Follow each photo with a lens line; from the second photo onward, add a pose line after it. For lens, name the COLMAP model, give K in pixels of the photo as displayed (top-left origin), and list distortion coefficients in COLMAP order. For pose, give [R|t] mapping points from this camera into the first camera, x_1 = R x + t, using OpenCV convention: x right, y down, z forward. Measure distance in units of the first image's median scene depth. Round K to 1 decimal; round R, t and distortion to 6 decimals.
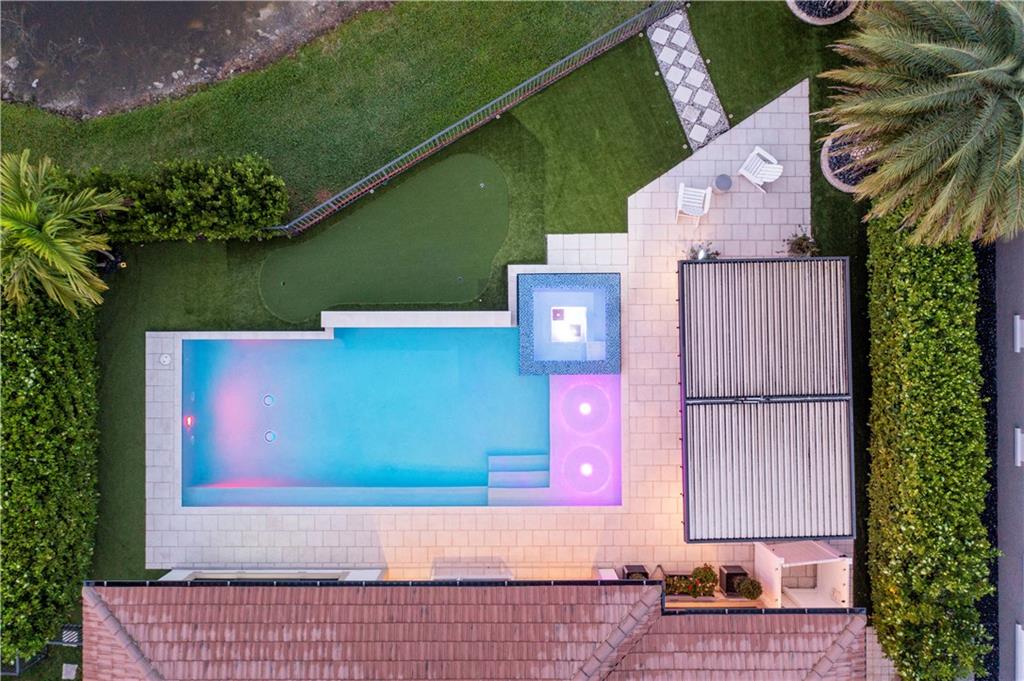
lens RADIAL K [[805.9, 0, 512.0], [0, 805.9, 340.5], [0, 0, 1]] dist [-0.011984, -0.000073]
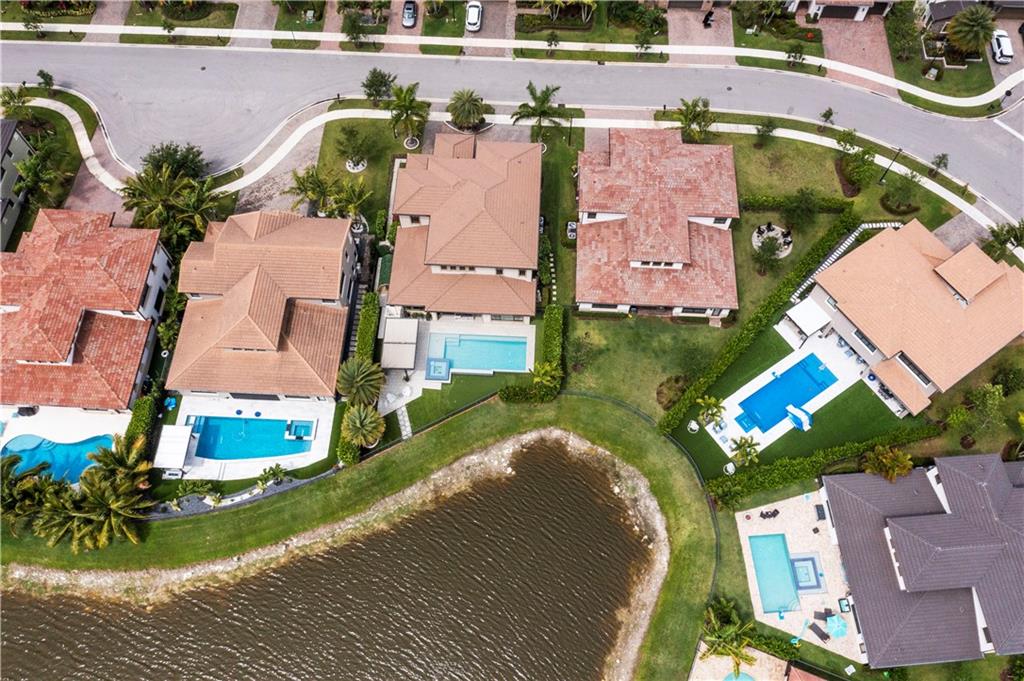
lens RADIAL K [[805.9, 0, 512.0], [0, 805.9, 340.5], [0, 0, 1]] dist [-0.011984, -0.000073]
pose [[-0.998577, -0.050149, 0.018136, -0.406657], [0.052890, -0.887858, 0.457067, -1.871057], [-0.006819, 0.457376, 0.889247, -2.999089]]
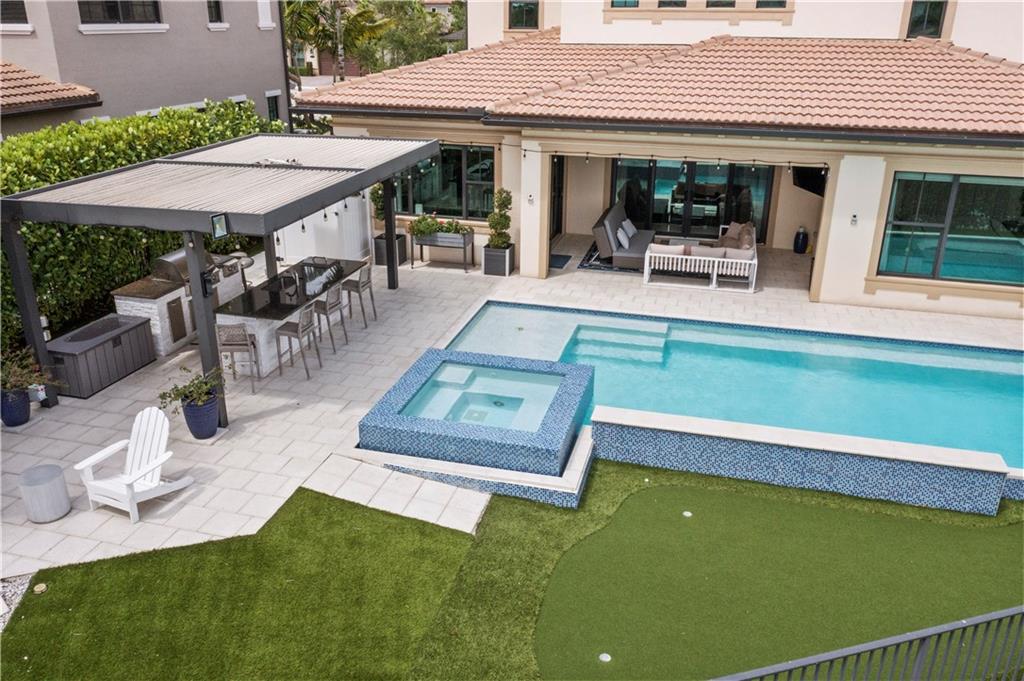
lens RADIAL K [[805.9, 0, 512.0], [0, 805.9, 340.5], [0, 0, 1]] dist [-0.011984, -0.000073]
pose [[-0.965254, -0.108793, 0.237591, -0.066891], [0.260846, -0.346692, 0.900980, -0.474415], [-0.015649, 0.931649, 0.363024, 0.757953]]
